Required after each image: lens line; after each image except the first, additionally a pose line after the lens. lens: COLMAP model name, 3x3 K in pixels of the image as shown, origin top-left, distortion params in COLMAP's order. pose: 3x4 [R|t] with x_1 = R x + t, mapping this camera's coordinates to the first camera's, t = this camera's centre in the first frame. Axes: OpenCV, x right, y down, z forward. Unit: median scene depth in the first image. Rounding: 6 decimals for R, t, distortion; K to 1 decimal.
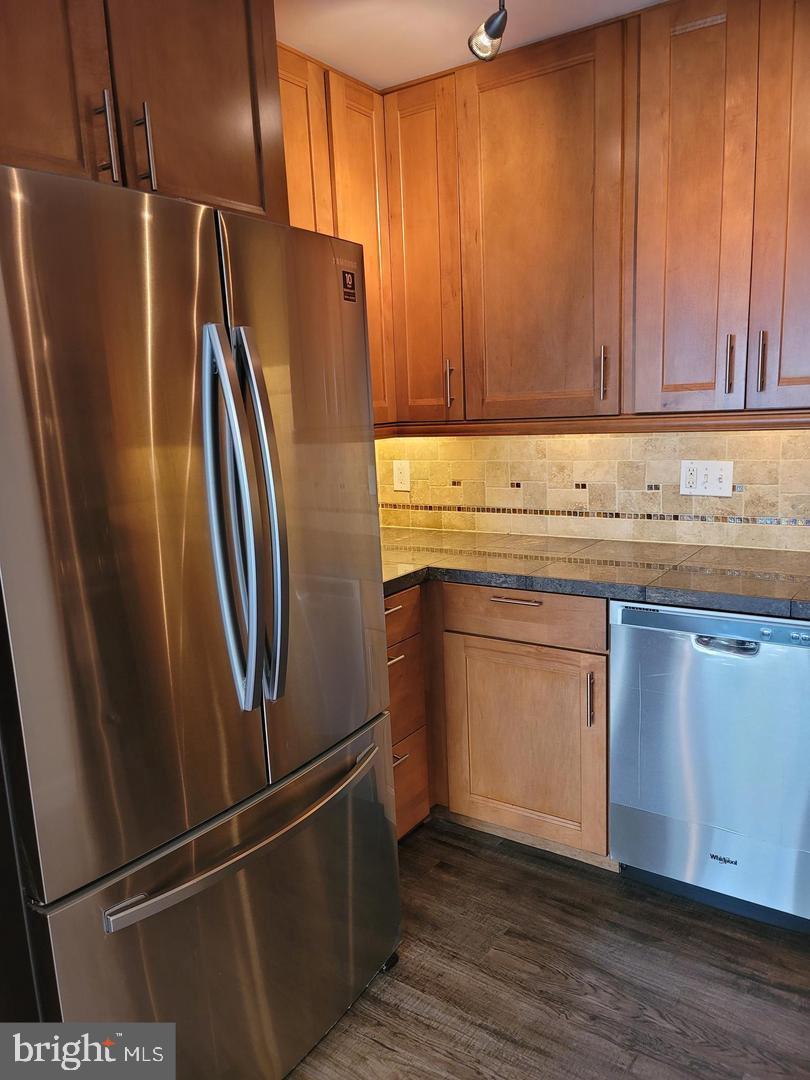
lens RADIAL K [[779.5, 0, 405.0], [0, 779.5, 540.0], [0, 0, 1]] dist [0.043412, -0.066233]
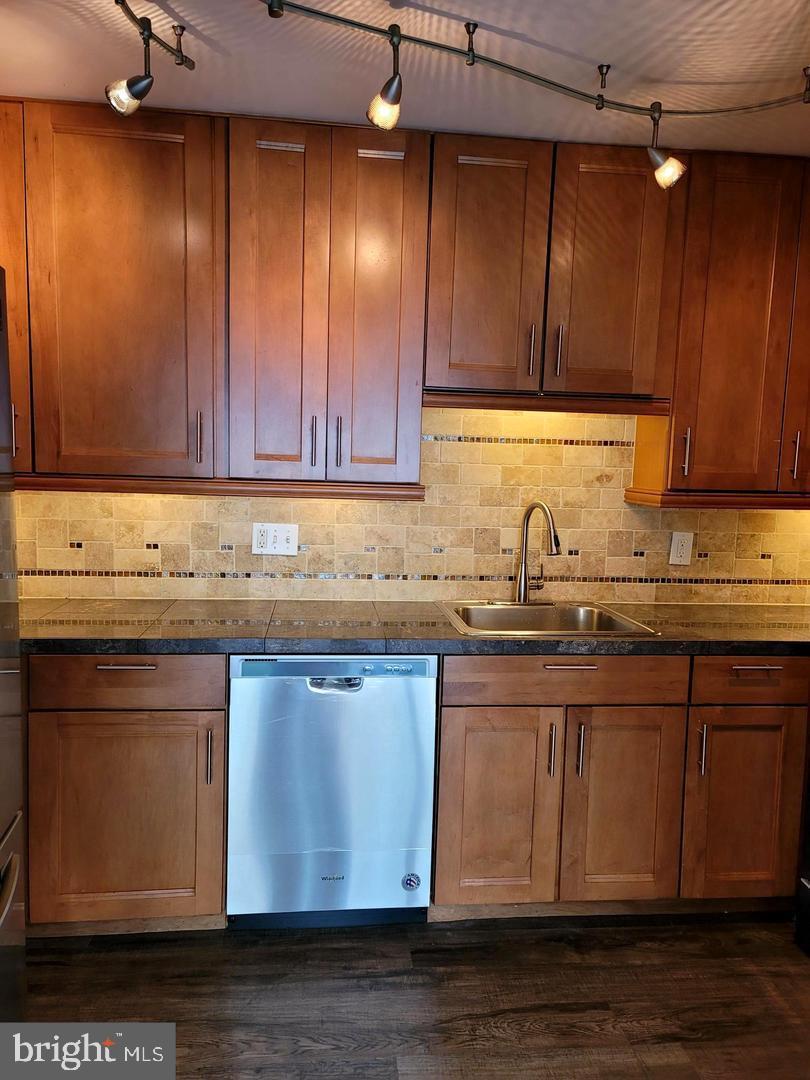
lens RADIAL K [[779.5, 0, 405.0], [0, 779.5, 540.0], [0, 0, 1]] dist [0.043412, -0.066233]
pose [[0.738339, 0.006187, 0.674402, -0.248602], [0.048411, 0.996892, -0.062146, 0.000378], [-0.672691, 0.078533, 0.735745, 0.063826]]
